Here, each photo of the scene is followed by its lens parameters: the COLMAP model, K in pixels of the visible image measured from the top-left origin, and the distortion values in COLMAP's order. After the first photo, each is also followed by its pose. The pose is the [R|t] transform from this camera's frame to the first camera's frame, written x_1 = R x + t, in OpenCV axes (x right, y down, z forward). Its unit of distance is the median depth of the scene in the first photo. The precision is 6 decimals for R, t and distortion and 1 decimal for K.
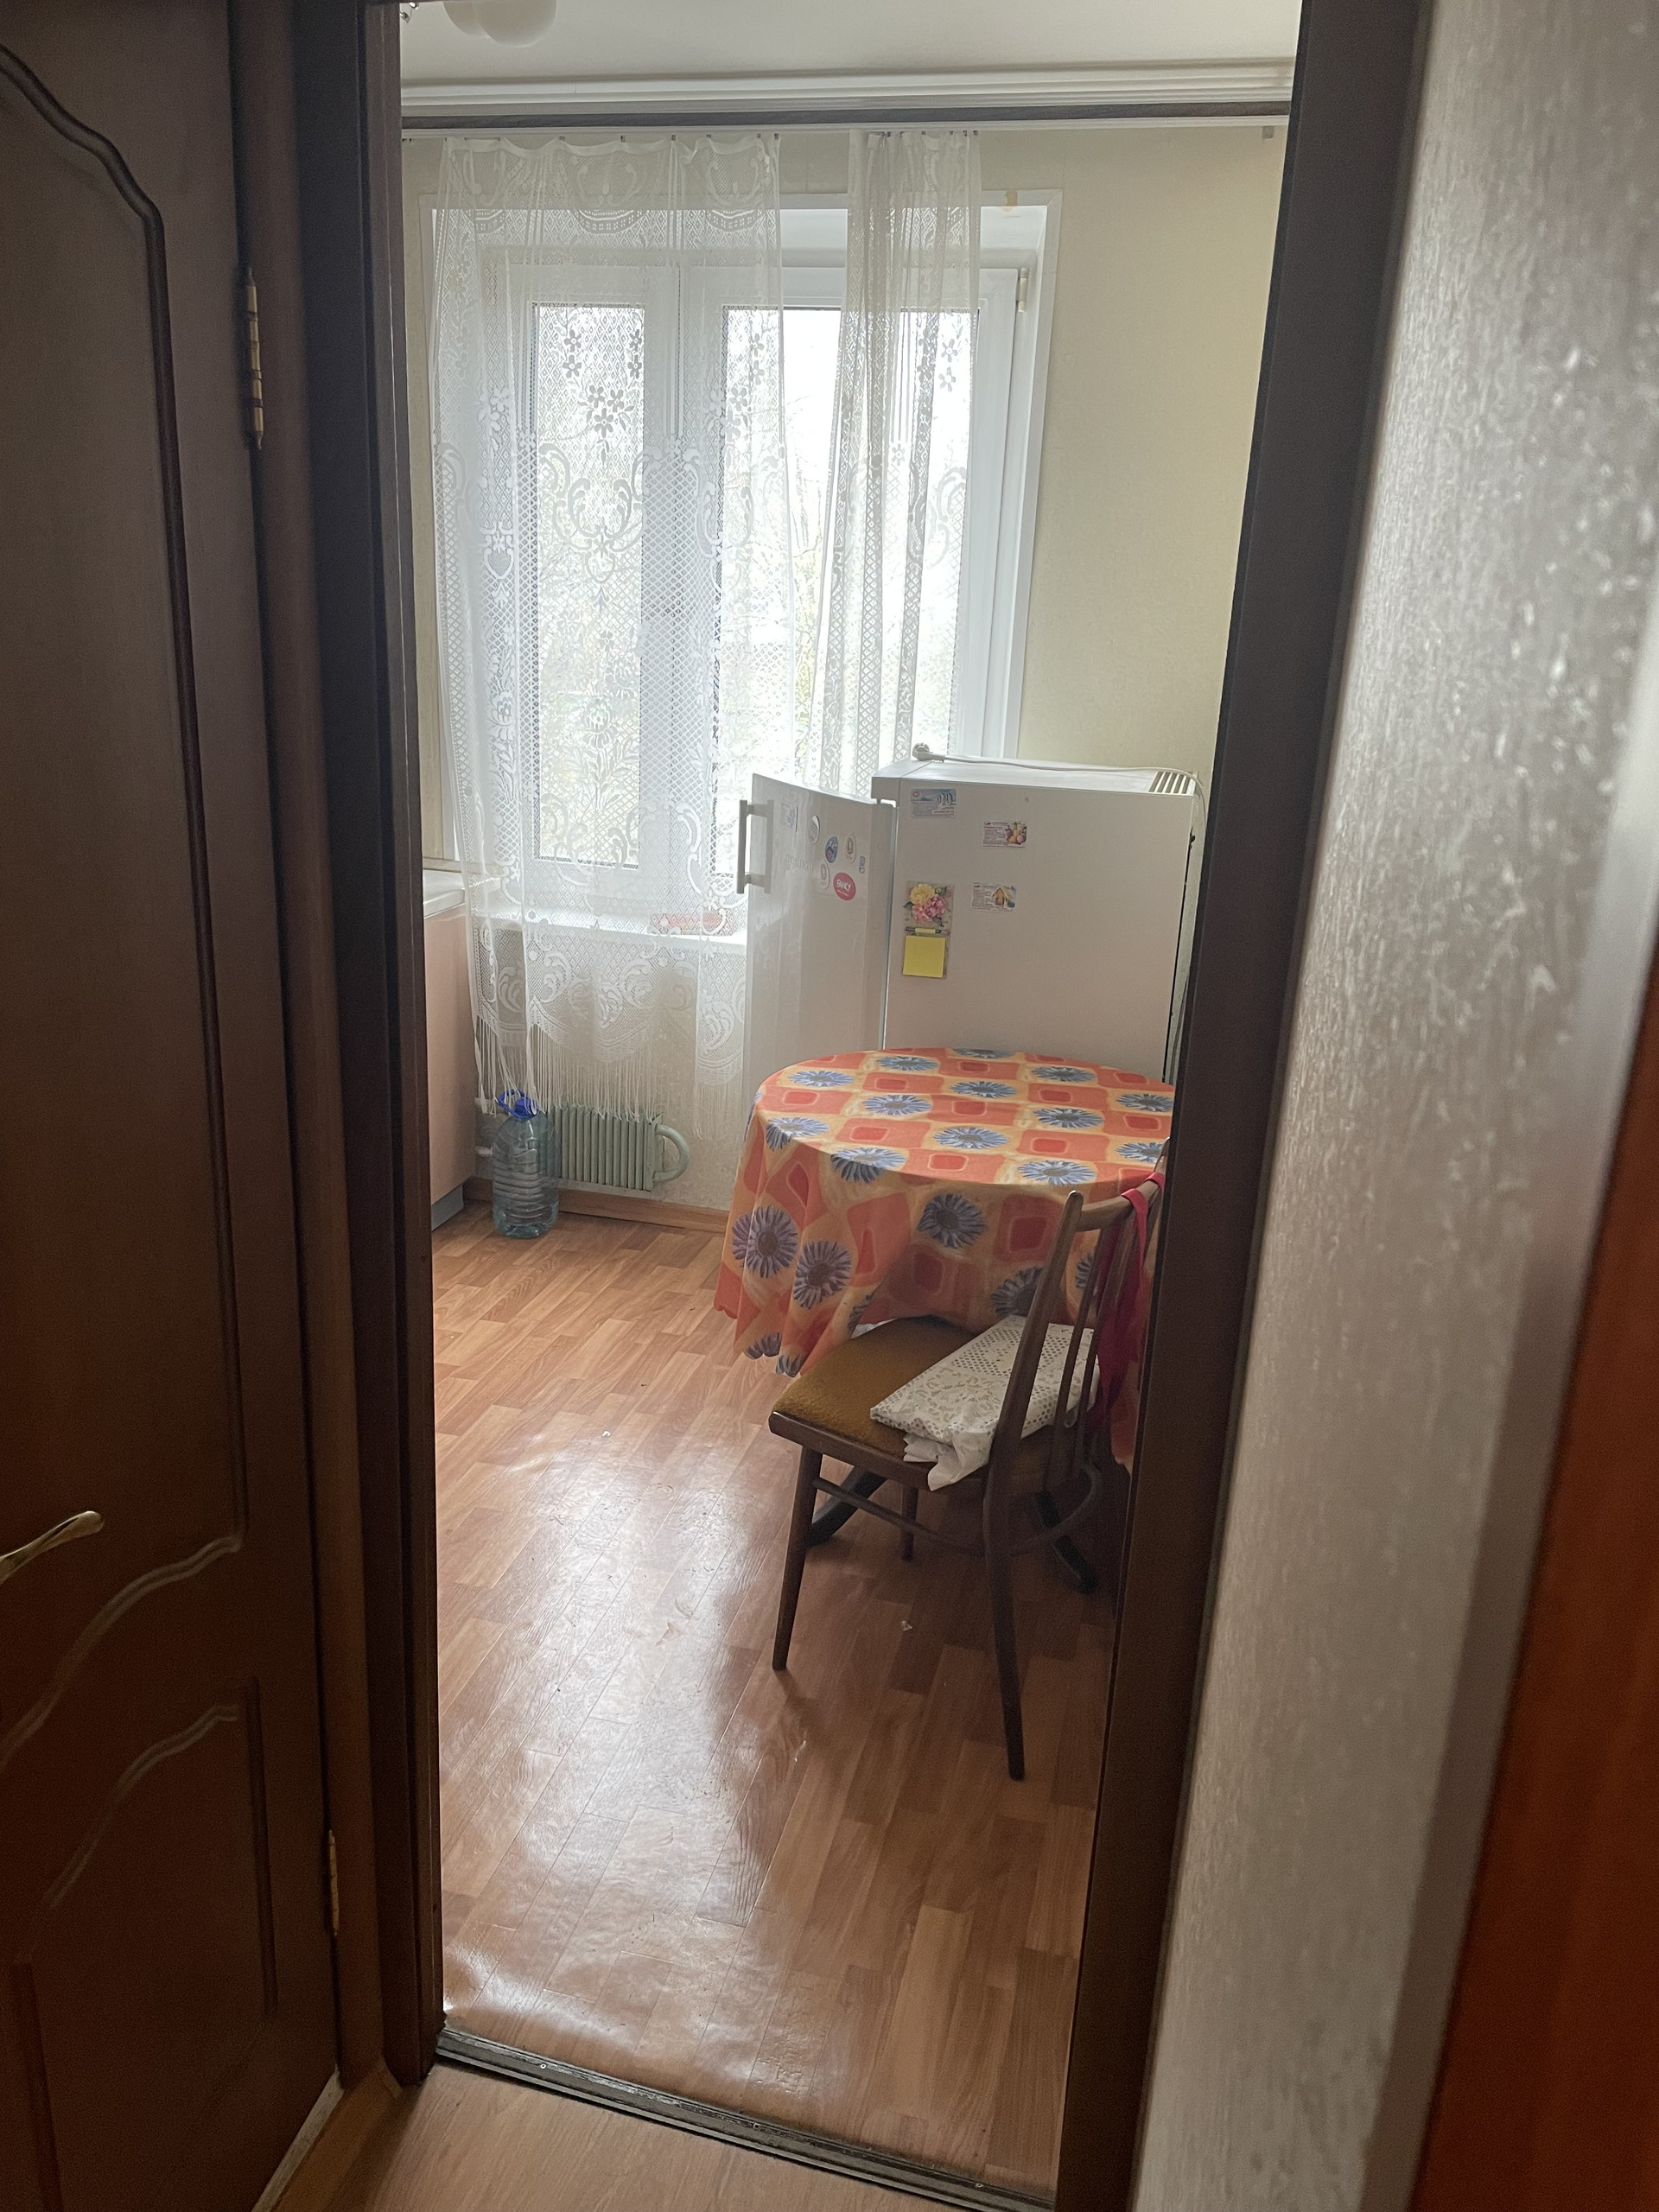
lens RADIAL K [[1685.9, 0, 819.7], [0, 1685.9, 1082.2], [0, 0, 1]] dist [0.089218, -0.118499]
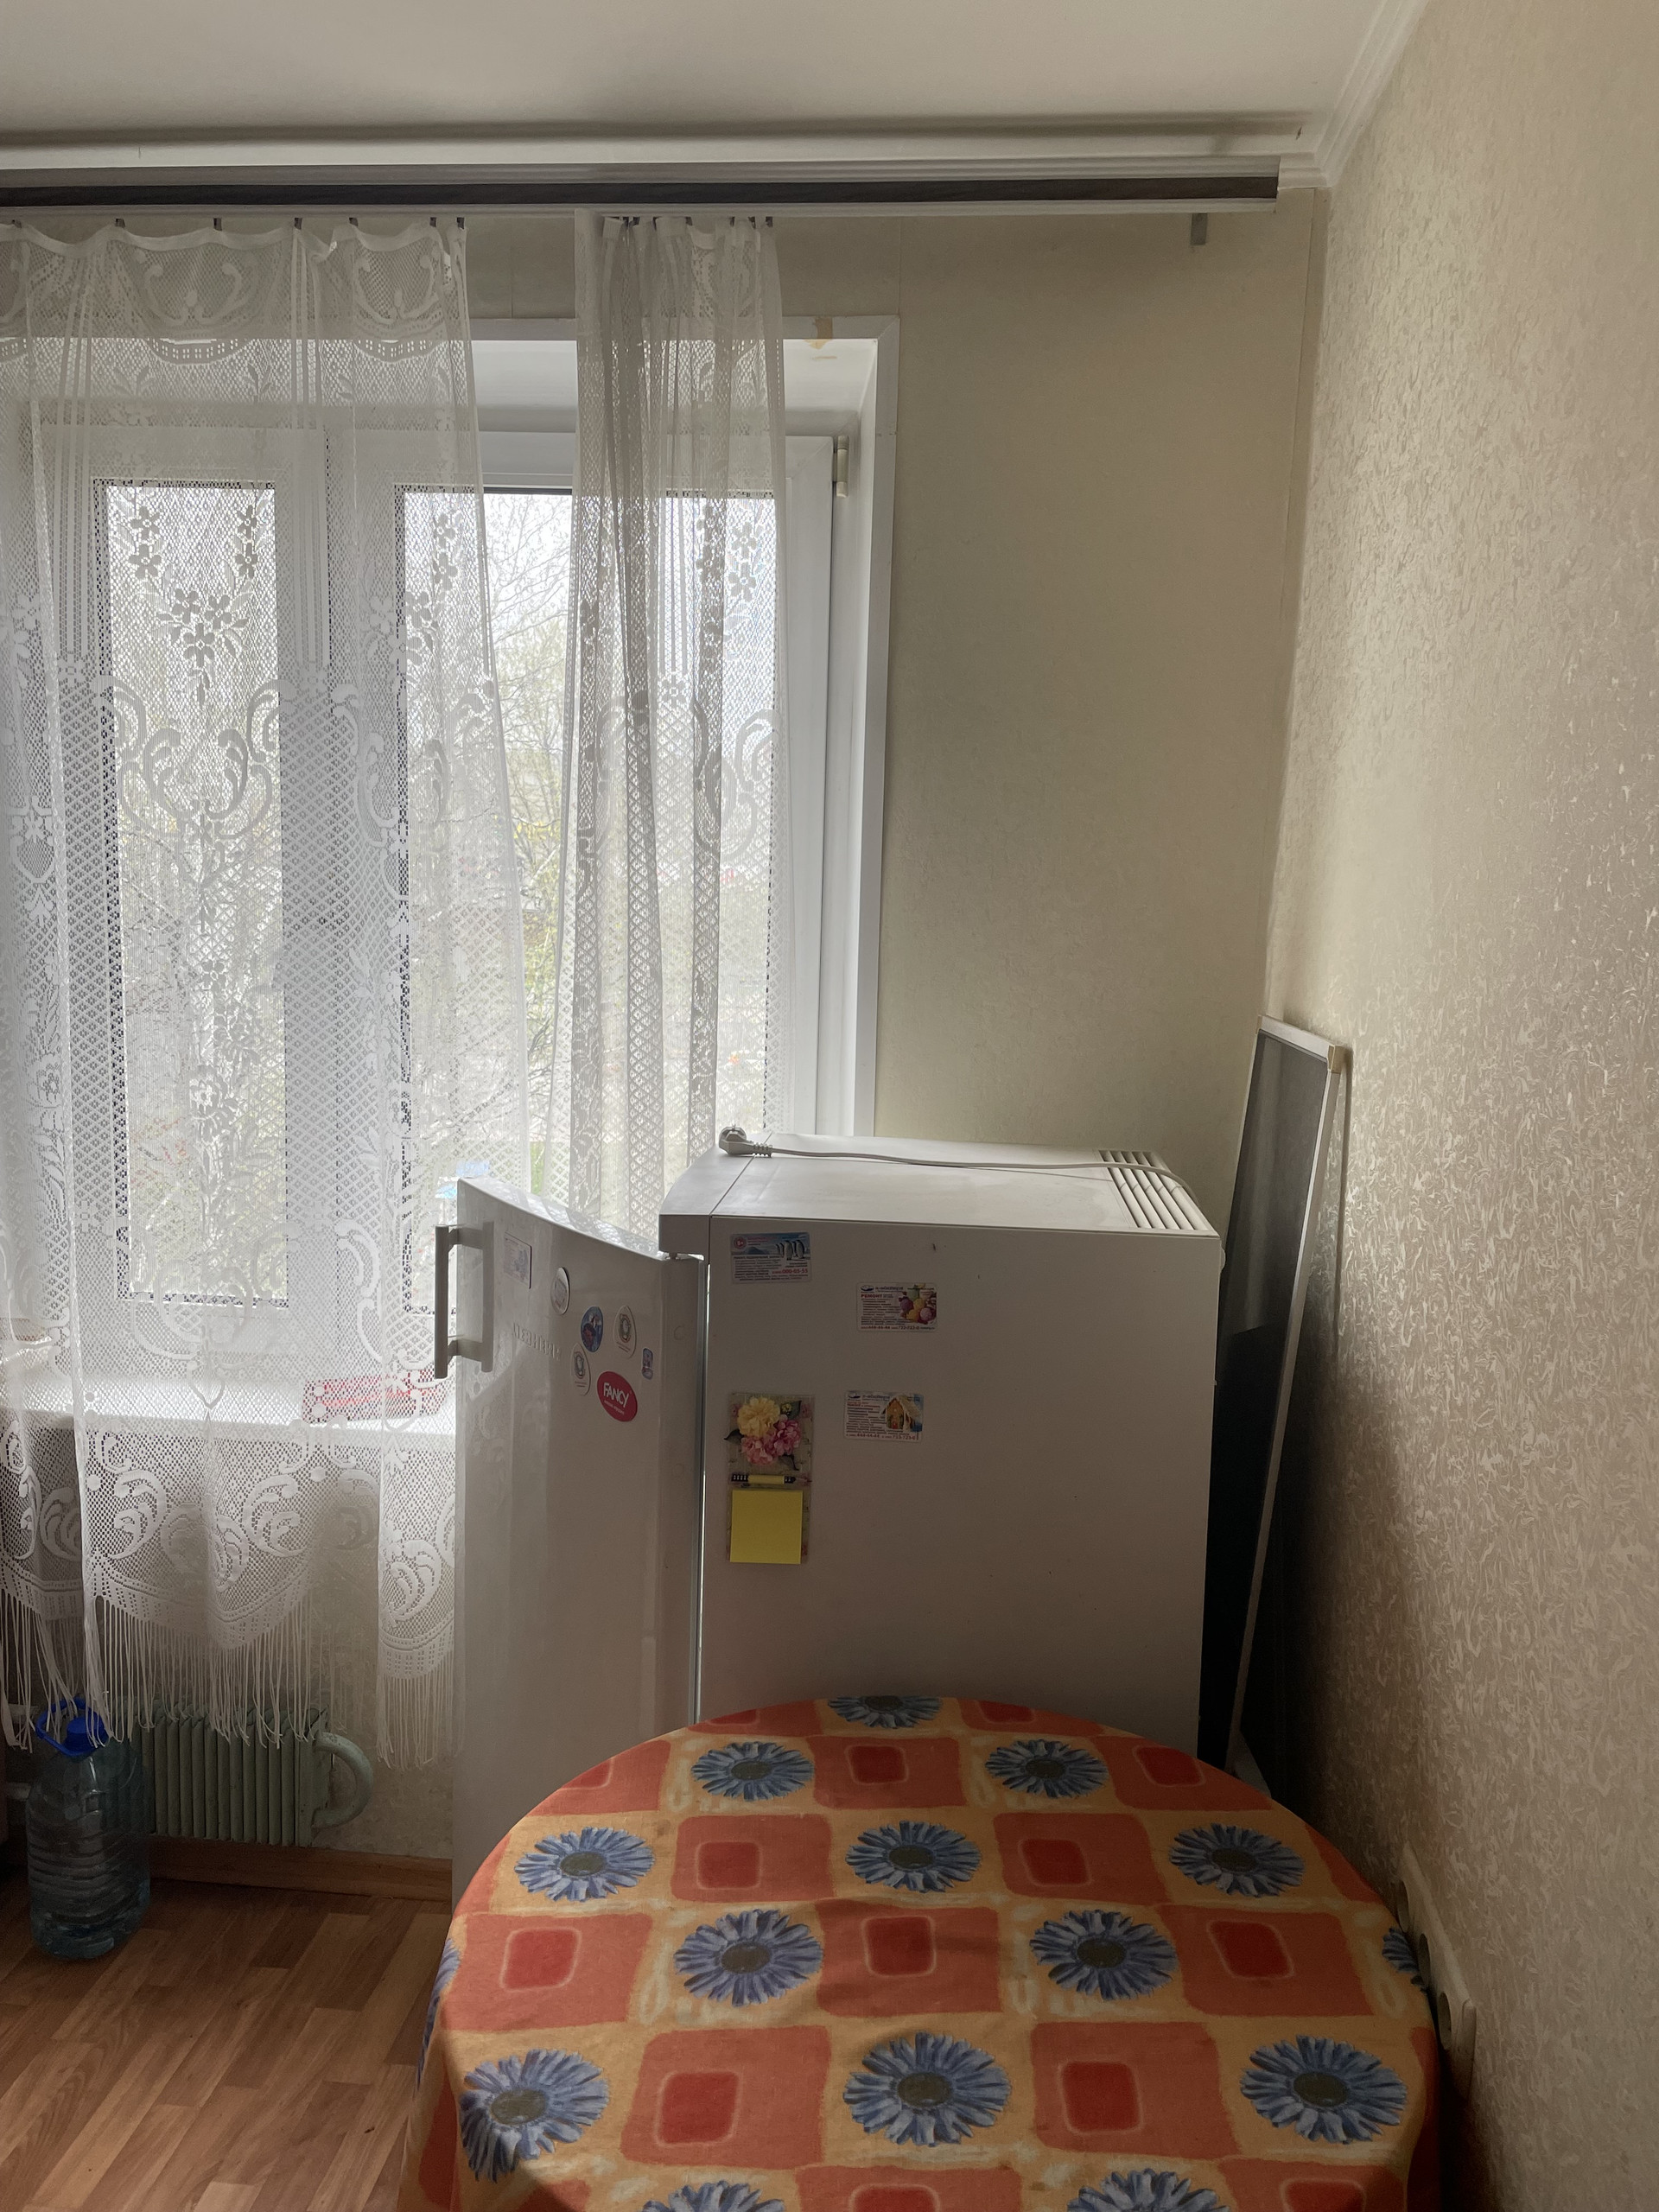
lens RADIAL K [[1700.7, 0, 873.7], [0, 1700.7, 1065.2], [0, 0, 1]] dist [0.091614, -0.122335]
pose [[0.984834, -0.037271, 0.169449, 0.005970], [0.064272, 0.985541, -0.156772, -0.123027], [-0.161156, 0.165285, 0.972990, 0.383008]]
